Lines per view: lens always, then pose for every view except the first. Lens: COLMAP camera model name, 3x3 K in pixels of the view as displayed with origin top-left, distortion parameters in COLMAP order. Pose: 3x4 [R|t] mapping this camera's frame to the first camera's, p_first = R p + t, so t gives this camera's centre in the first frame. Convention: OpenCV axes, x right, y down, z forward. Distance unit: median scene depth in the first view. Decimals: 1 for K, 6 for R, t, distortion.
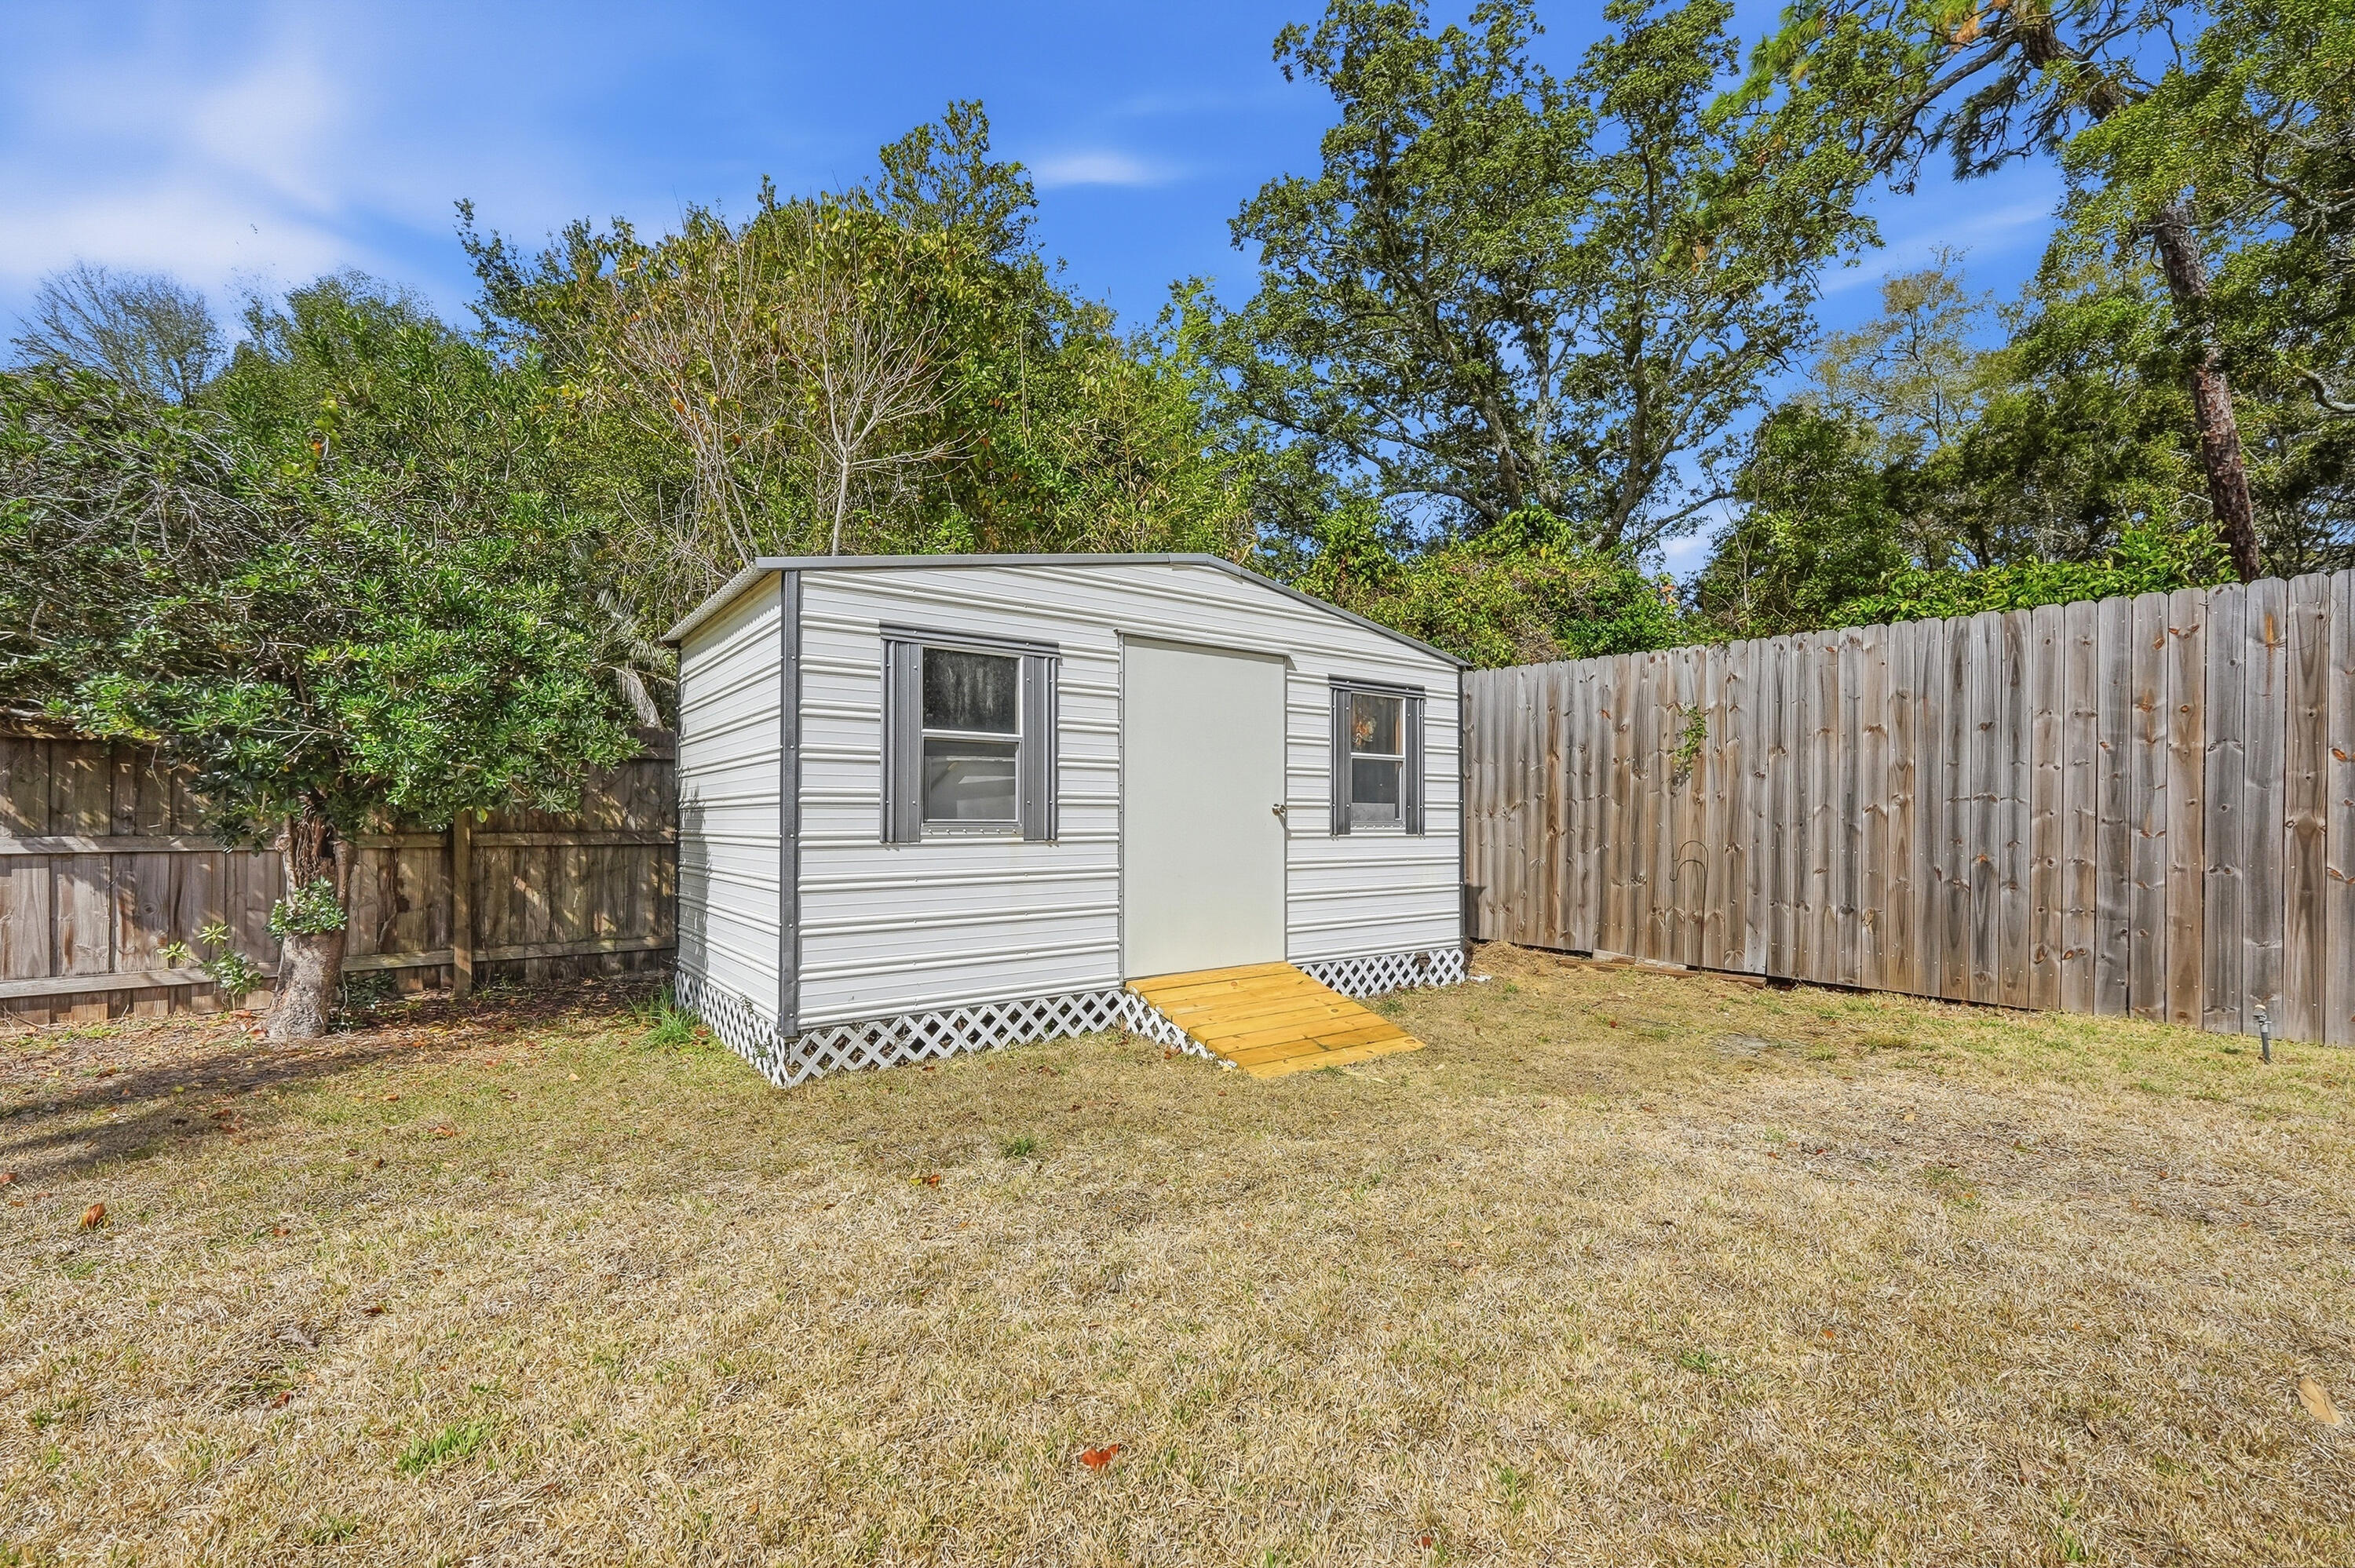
lens RADIAL K [[986.3, 0, 1183.1], [0, 986.3, 814.5], [0, 0, 1]] dist [-0.000343, -0.000115]
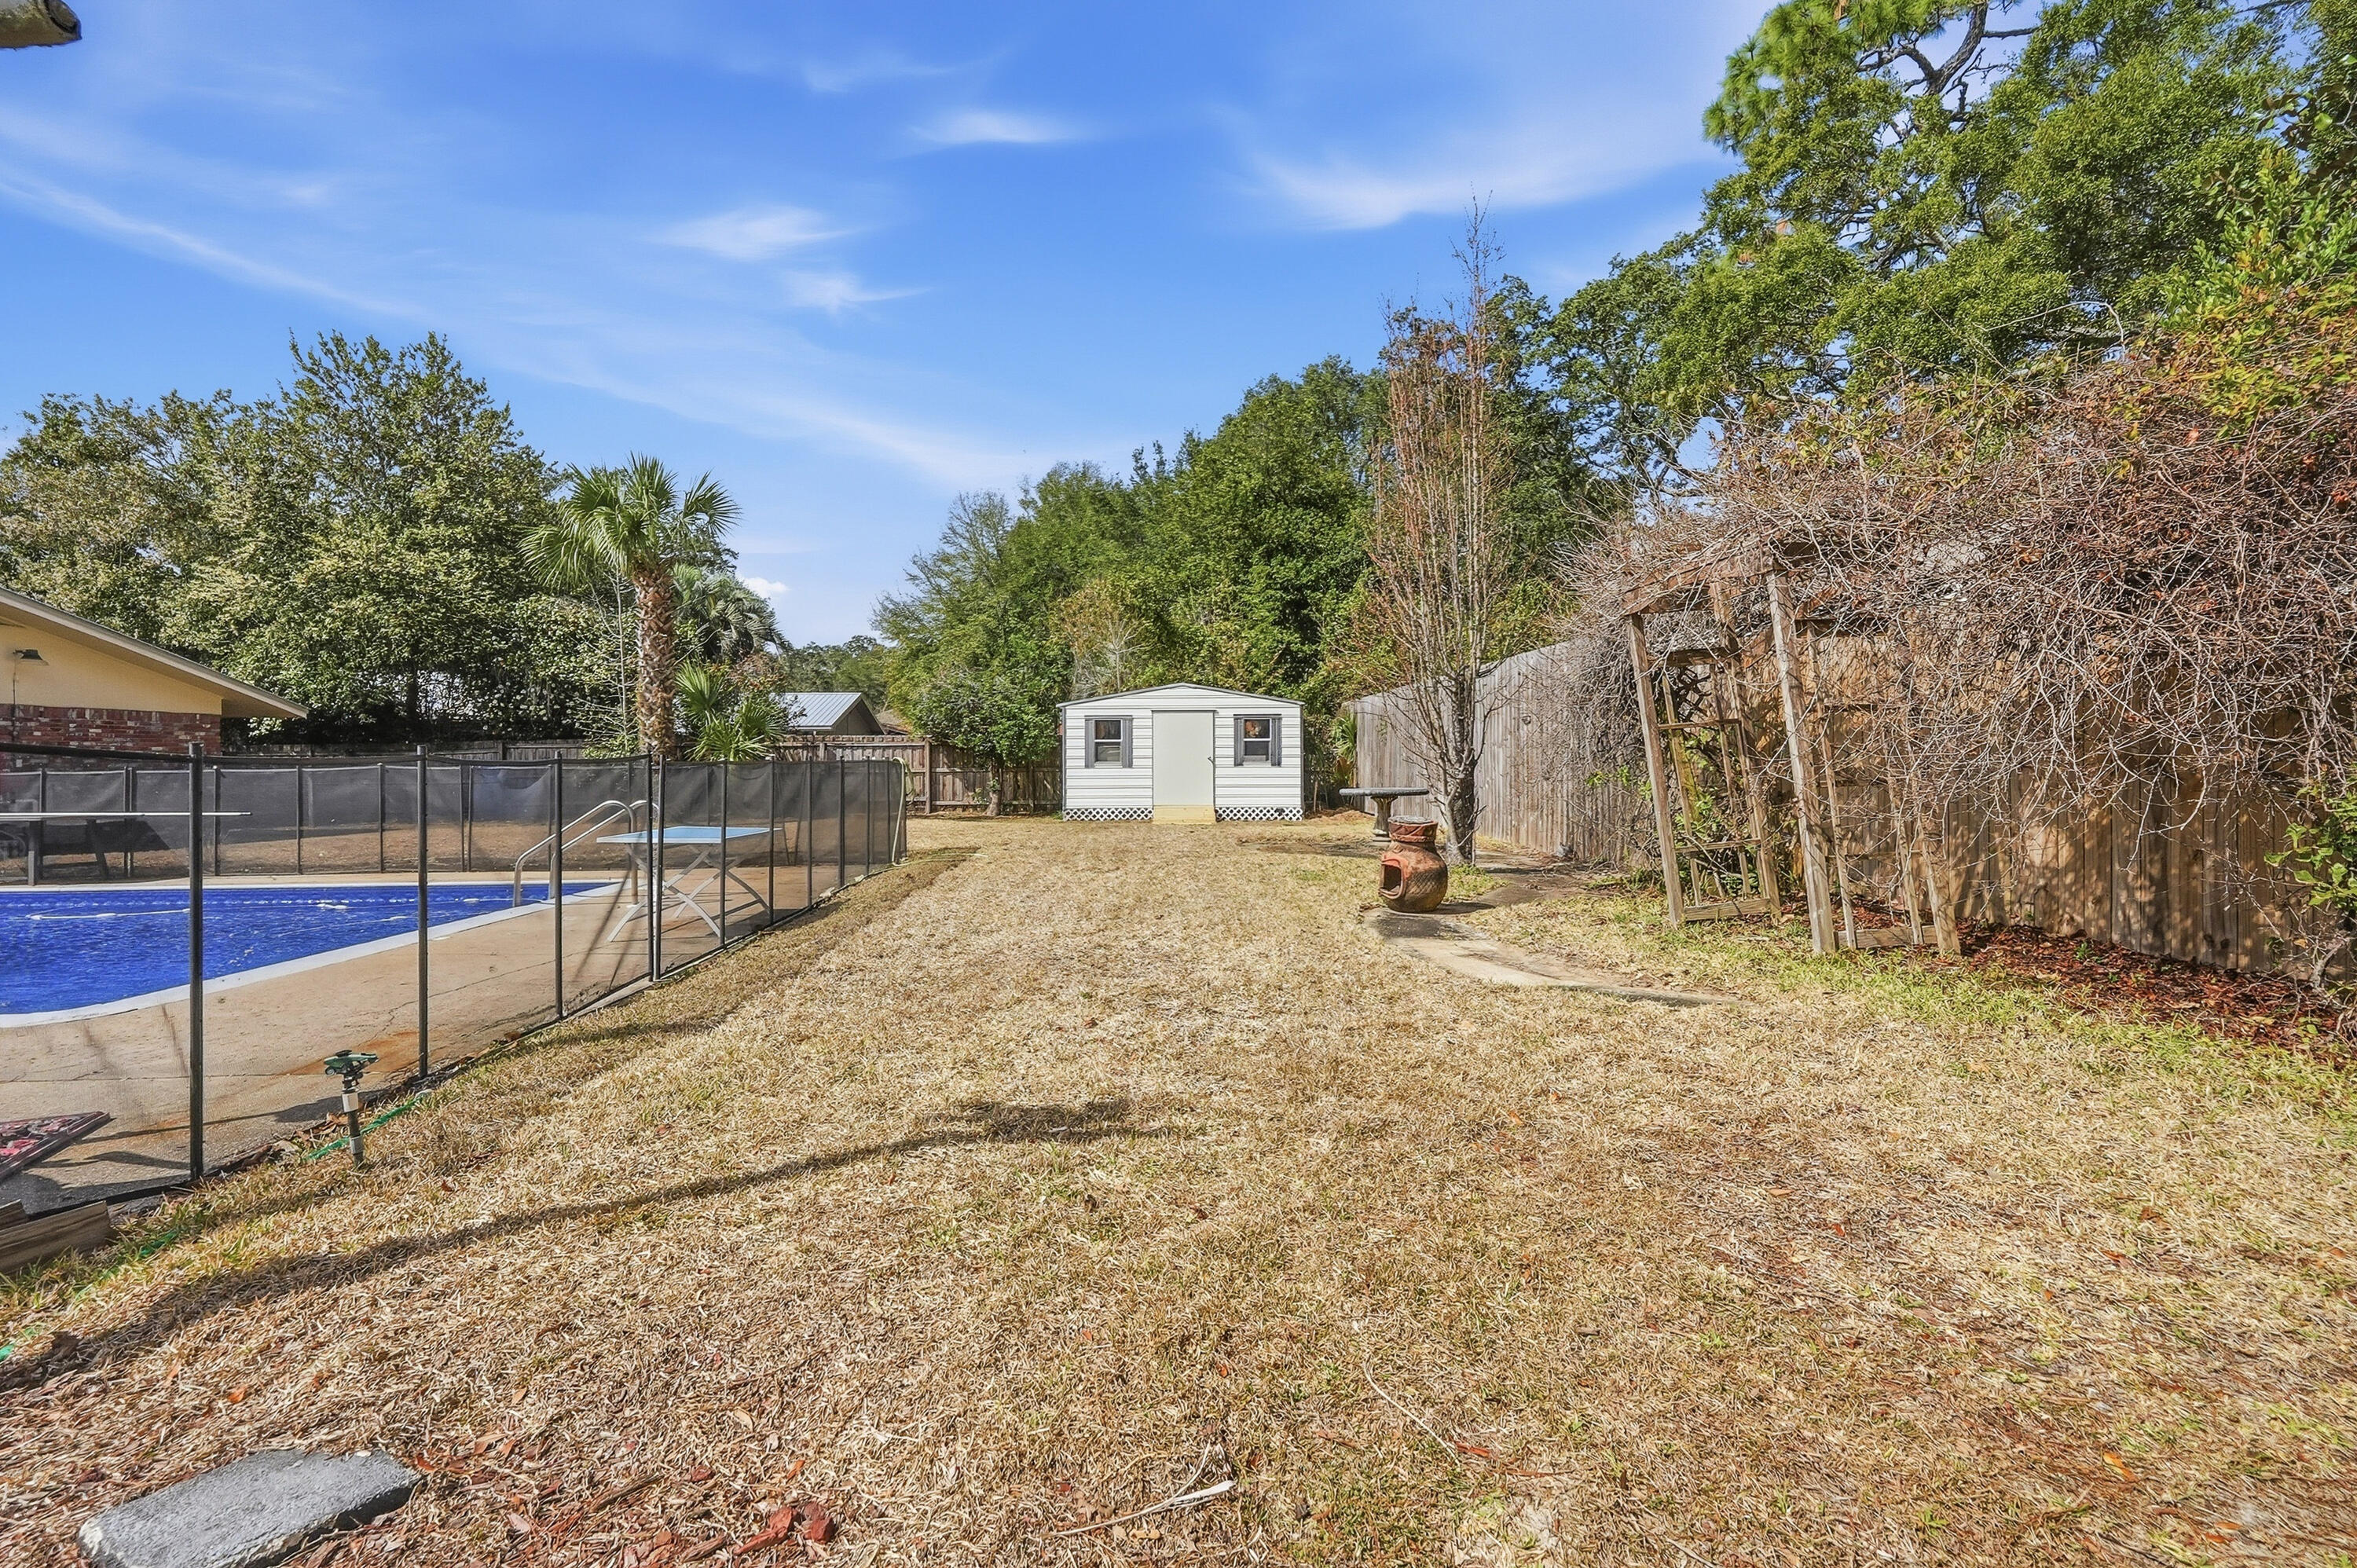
lens RADIAL K [[1020.3, 0, 1247.6], [0, 1020.3, 784.2], [0, 0, 1]] dist [-0.041015, 0.008932]
pose [[0.839932, 0.006591, -0.542651, 2.071602], [0.006344, 0.999739, 0.021961, 0.007279], [0.542654, -0.021889, 0.839671, -1.795776]]
